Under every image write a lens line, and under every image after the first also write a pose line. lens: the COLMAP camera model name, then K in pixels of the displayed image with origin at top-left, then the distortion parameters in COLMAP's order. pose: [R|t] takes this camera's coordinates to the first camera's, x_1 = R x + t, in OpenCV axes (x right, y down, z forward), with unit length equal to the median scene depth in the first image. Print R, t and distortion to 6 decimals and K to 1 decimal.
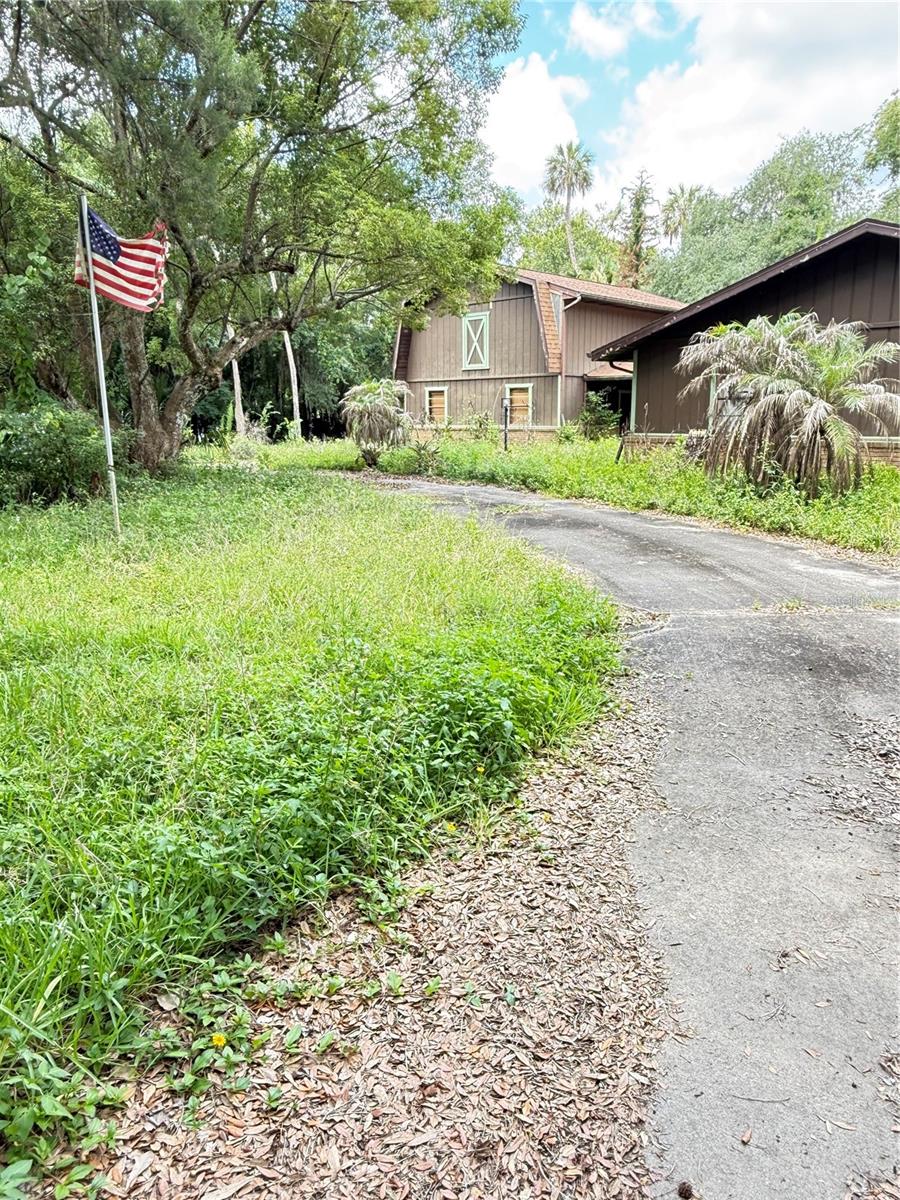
lens RADIAL K [[848.1, 0, 450.0], [0, 848.1, 600.0], [0, 0, 1]] dist [-0.001439, 0.000423]
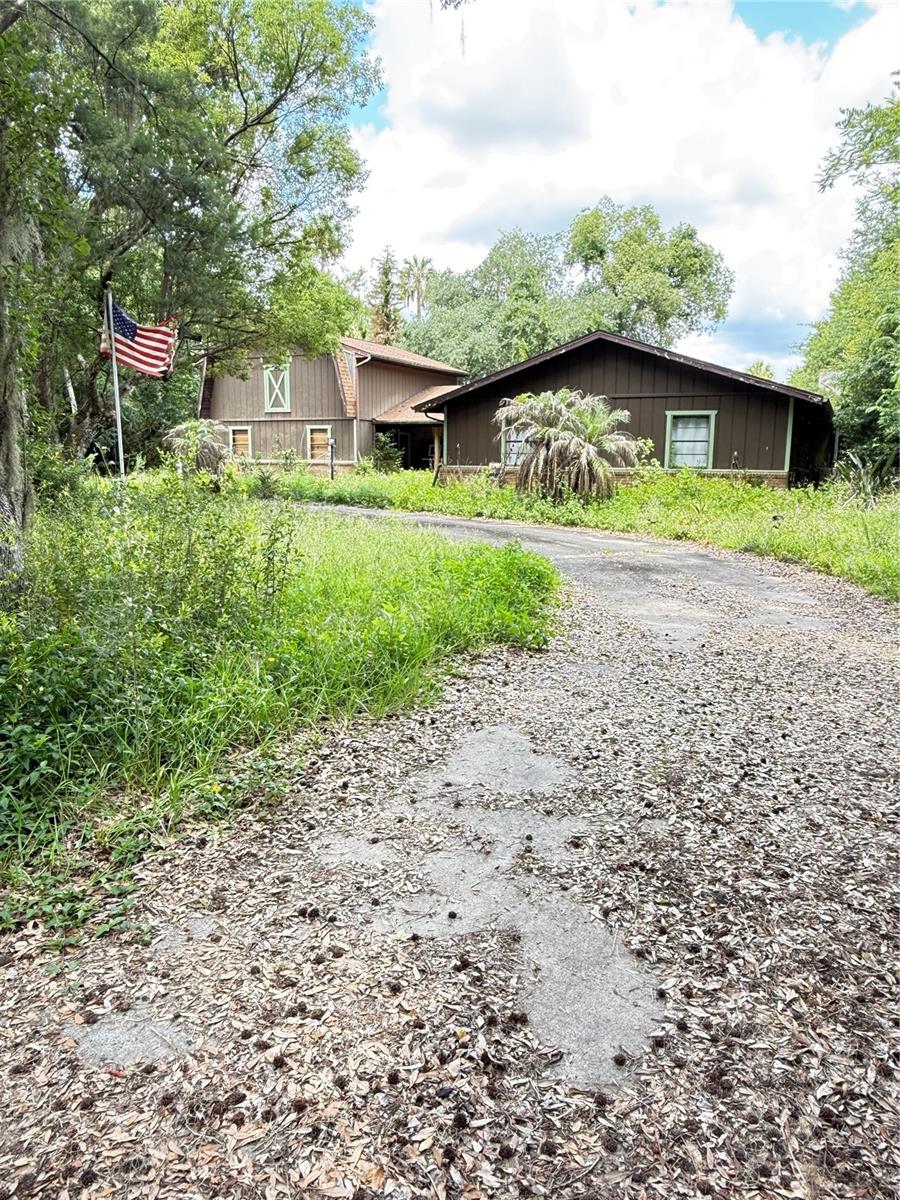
lens RADIAL K [[848.1, 0, 450.0], [0, 848.1, 600.0], [0, 0, 1]] dist [-0.001439, 0.000423]
pose [[0.946670, -0.047005, 0.318757, -0.201294], [0.060293, 0.997669, -0.031944, 0.056992], [-0.316512, 0.049459, 0.947298, -0.256527]]
